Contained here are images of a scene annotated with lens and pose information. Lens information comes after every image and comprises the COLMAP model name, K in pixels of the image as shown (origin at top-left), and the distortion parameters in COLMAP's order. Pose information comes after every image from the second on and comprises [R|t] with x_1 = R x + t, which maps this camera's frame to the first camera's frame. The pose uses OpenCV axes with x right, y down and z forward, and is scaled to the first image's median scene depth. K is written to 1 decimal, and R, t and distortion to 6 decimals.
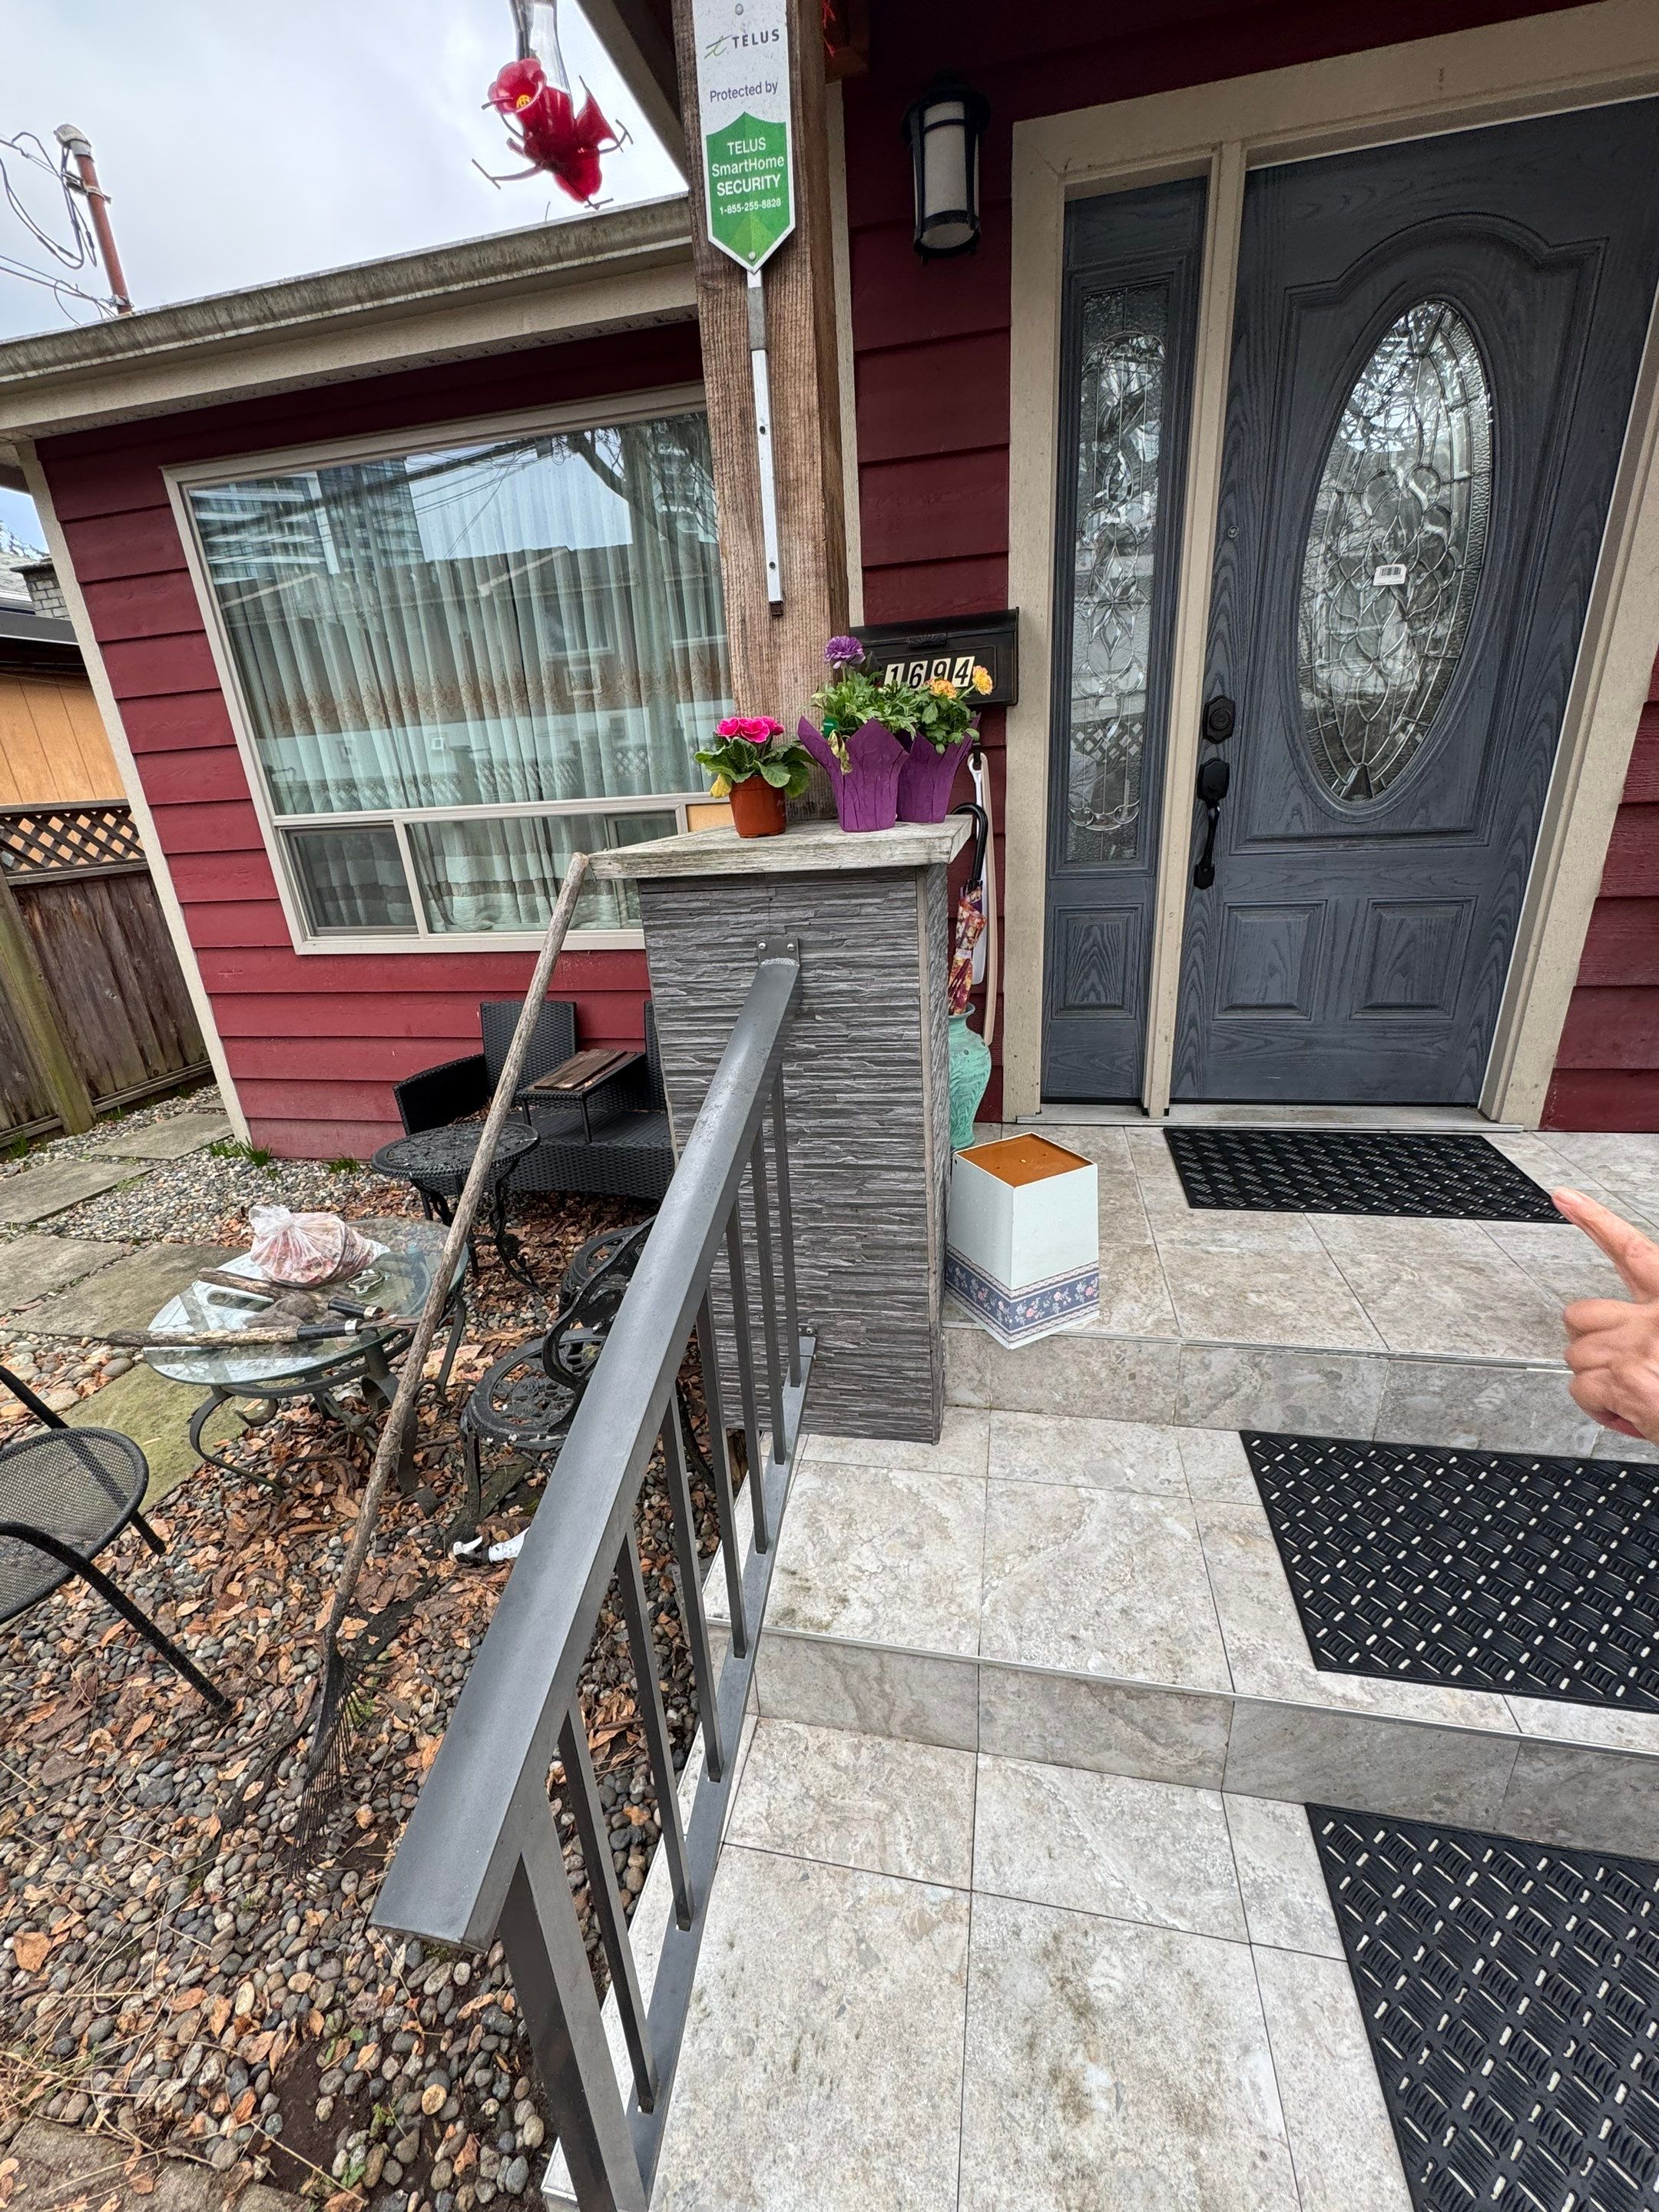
lens RADIAL K [[878.8, 0, 829.5], [0, 878.8, 1106.0], [0, 0, 1]] dist [-0.002950, 0.000041]
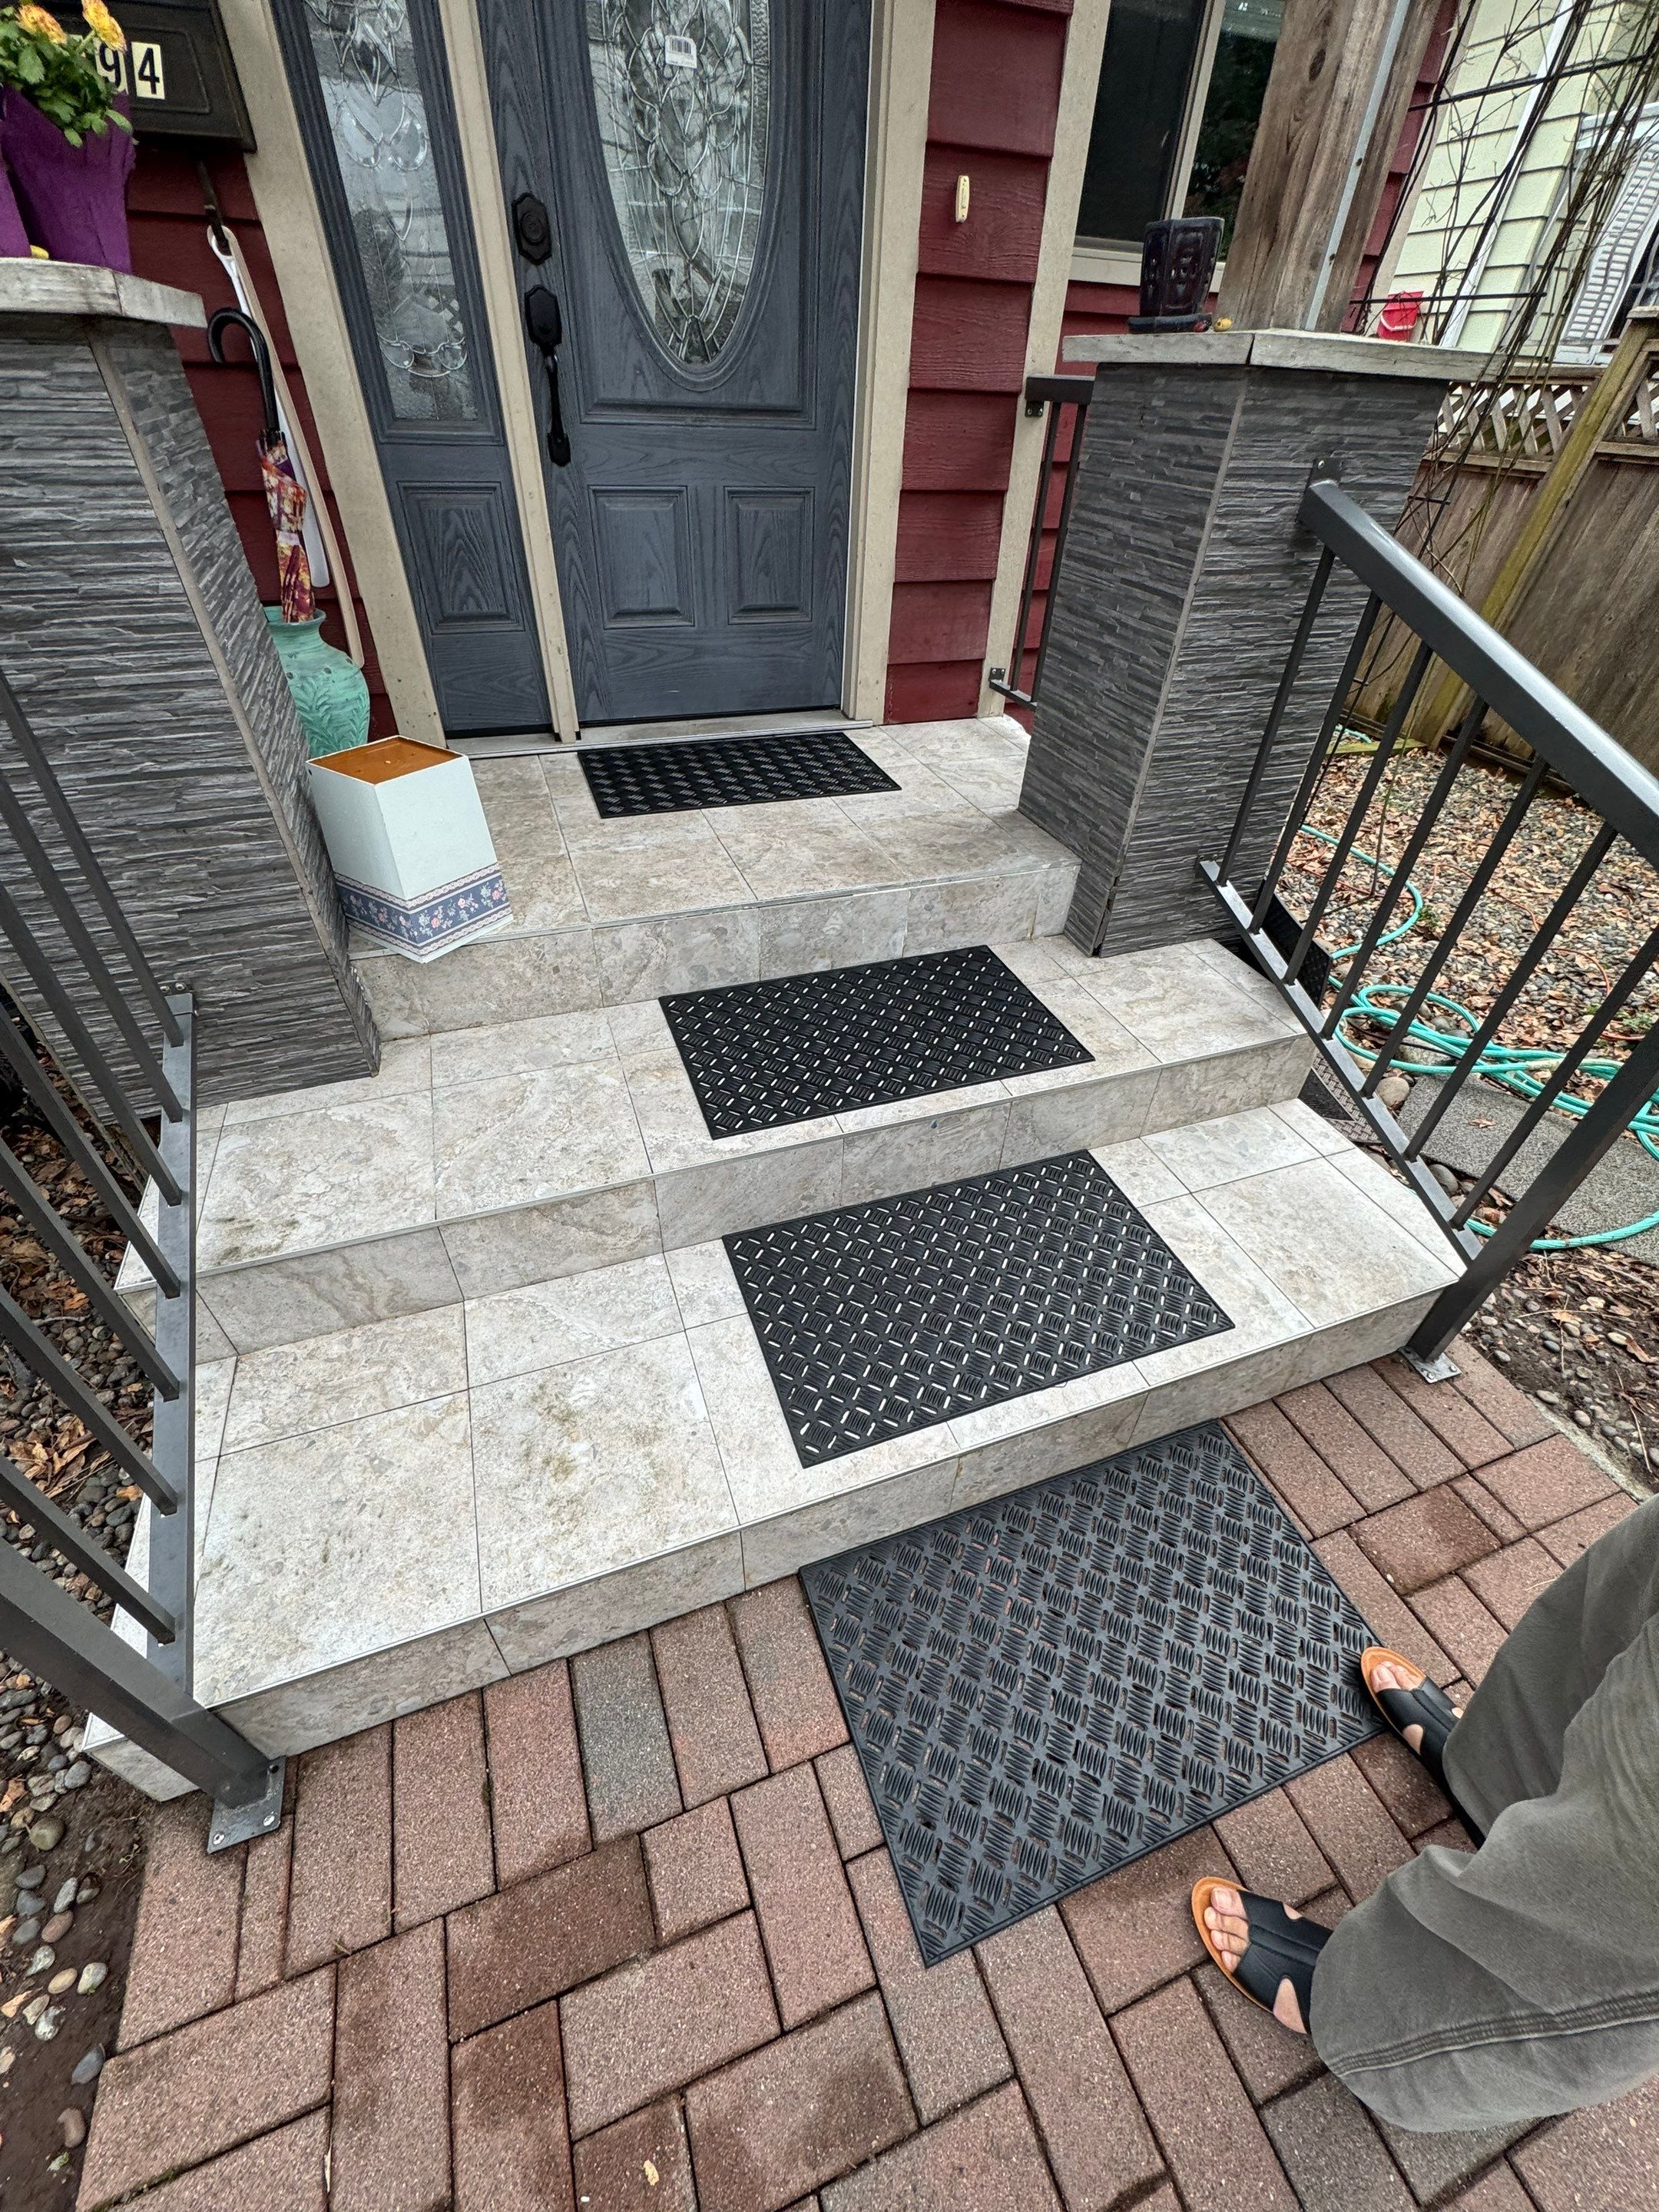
lens RADIAL K [[878.8, 0, 829.5], [0, 878.8, 1106.0], [0, 0, 1]] dist [-0.002950, 0.000041]
pose [[0.849601, -0.265024, 0.456004, 0.078575], [0.105159, 0.932344, 0.345942, 0.104472], [-0.516836, -0.245960, 0.819991, -0.073972]]
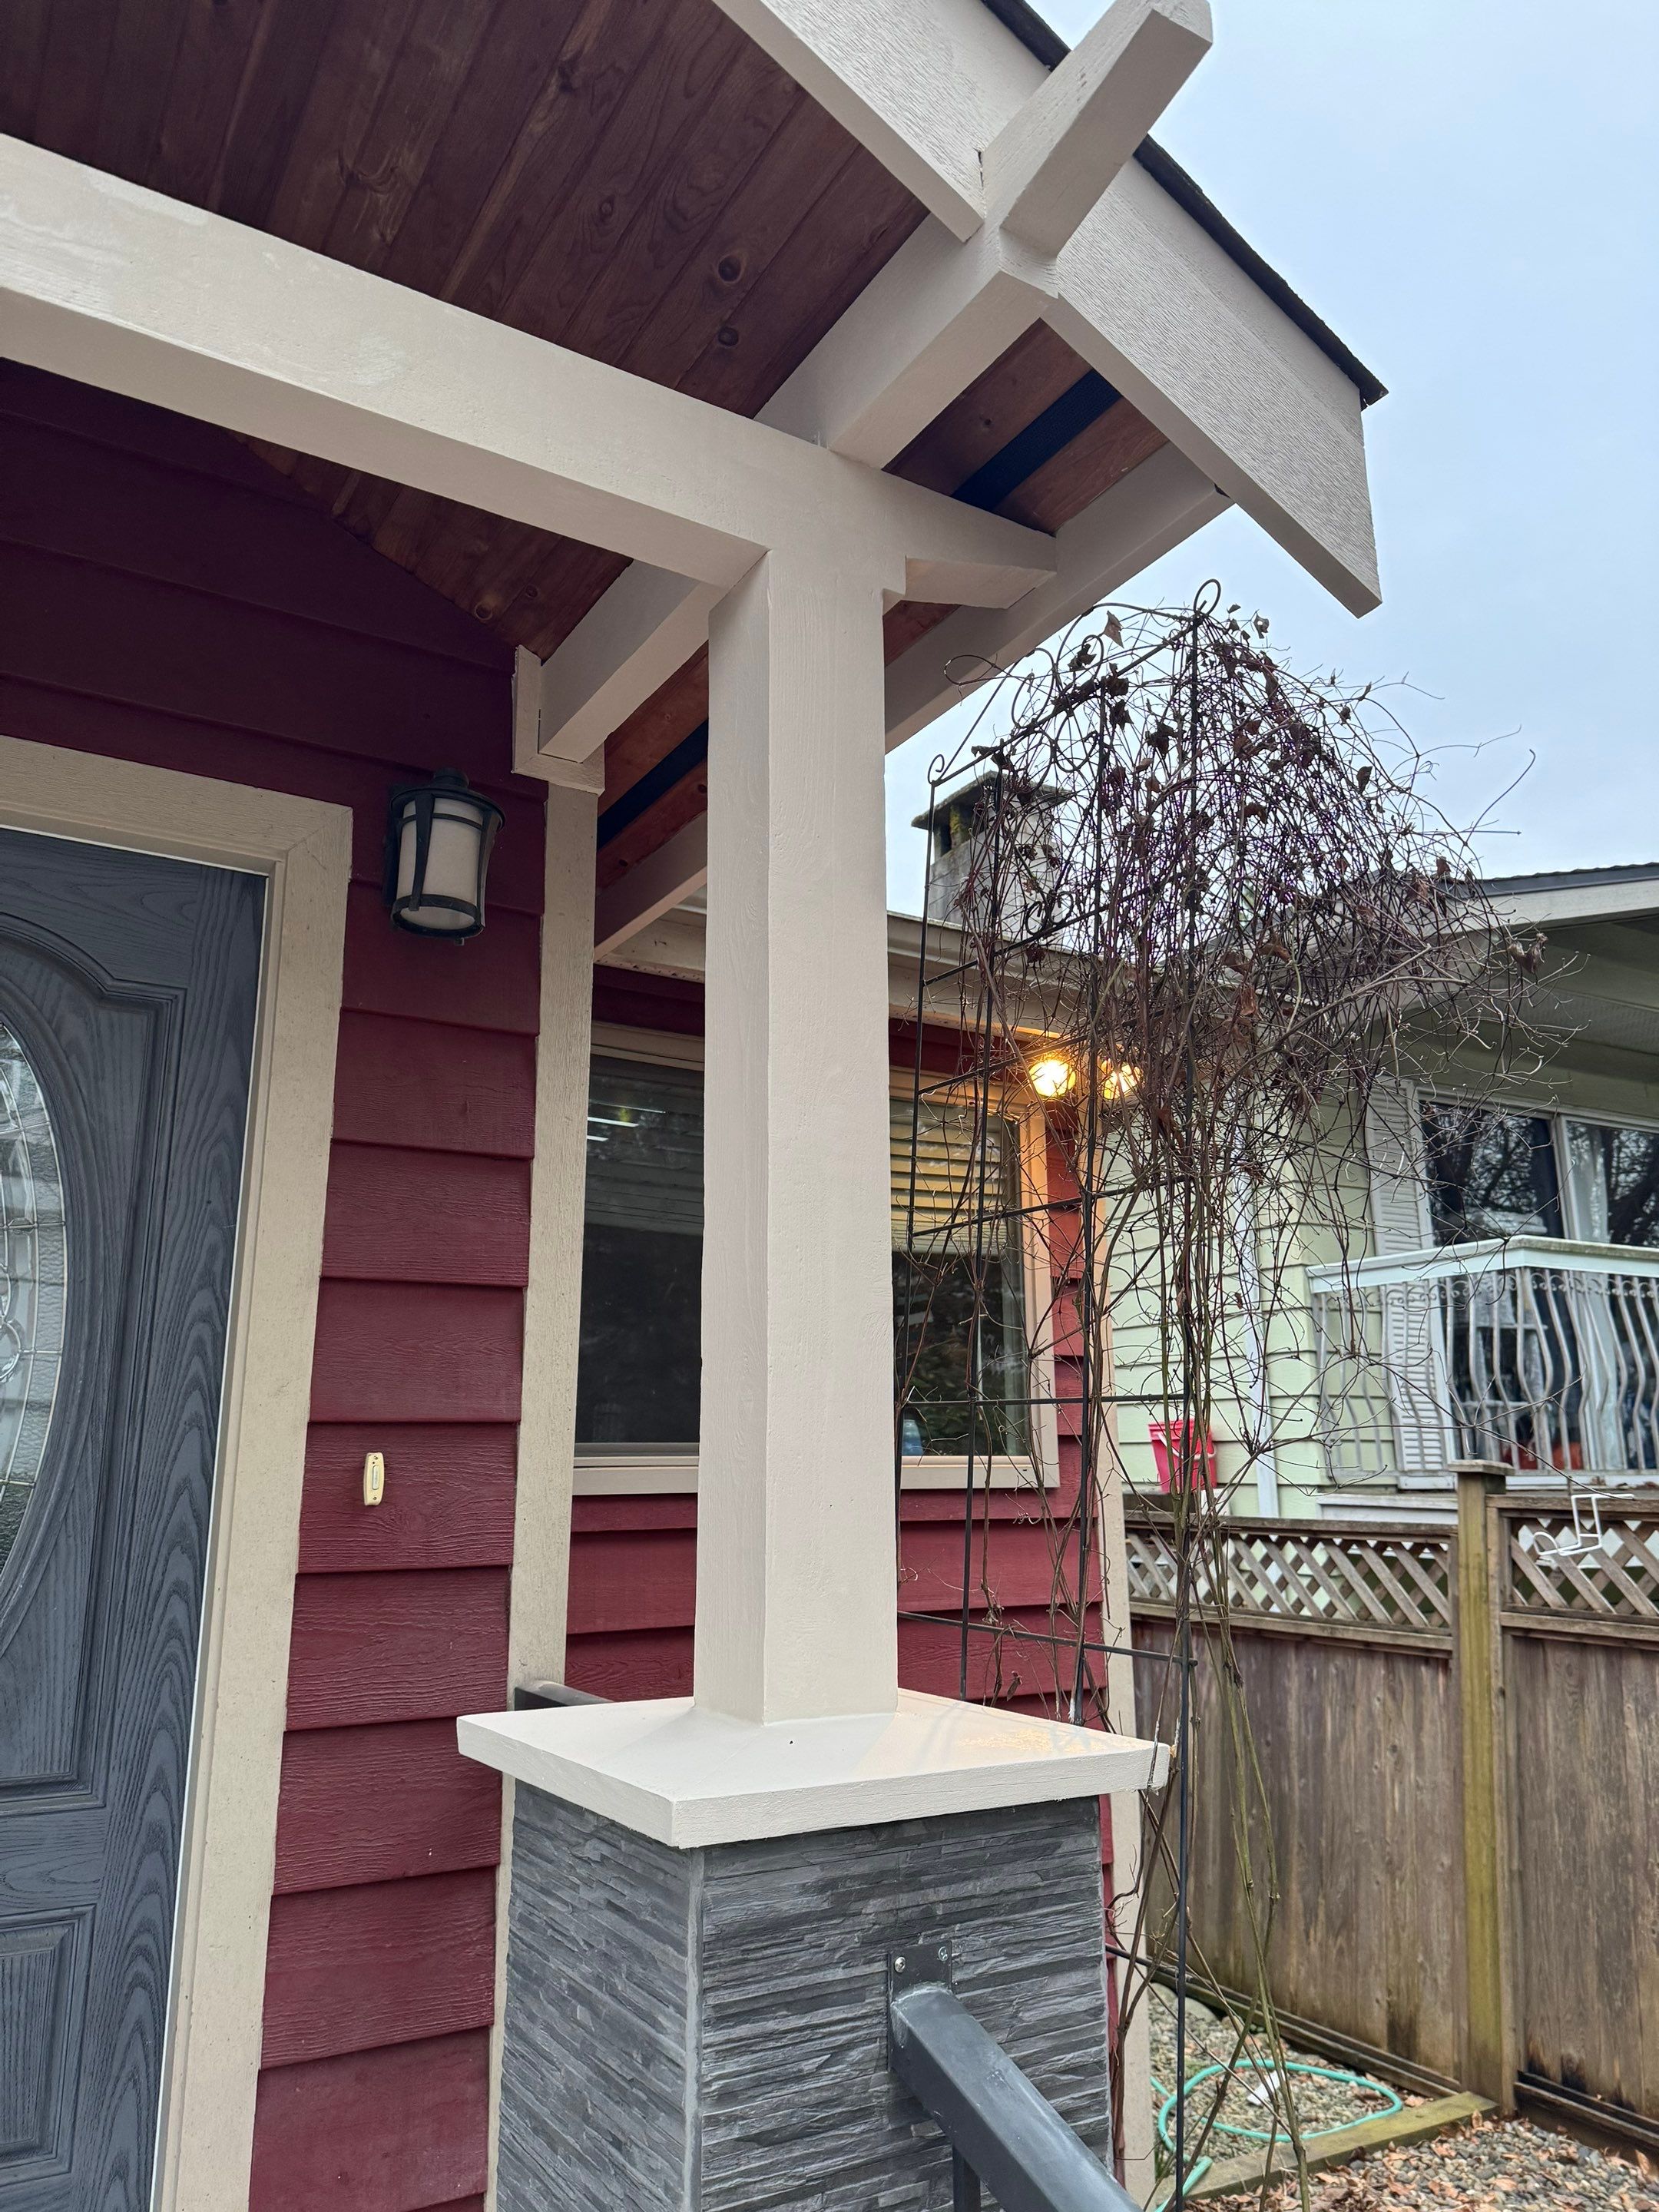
lens RADIAL K [[1546.9, 0, 844.3], [0, 1546.9, 1096.2], [0, 0, 1]] dist [0.065243, -0.089479]
pose [[0.731772, 0.212571, 0.647551, 0.389900], [0.206163, 0.836566, -0.507596, -0.081579], [-0.649620, 0.504946, 0.568352, -0.102172]]
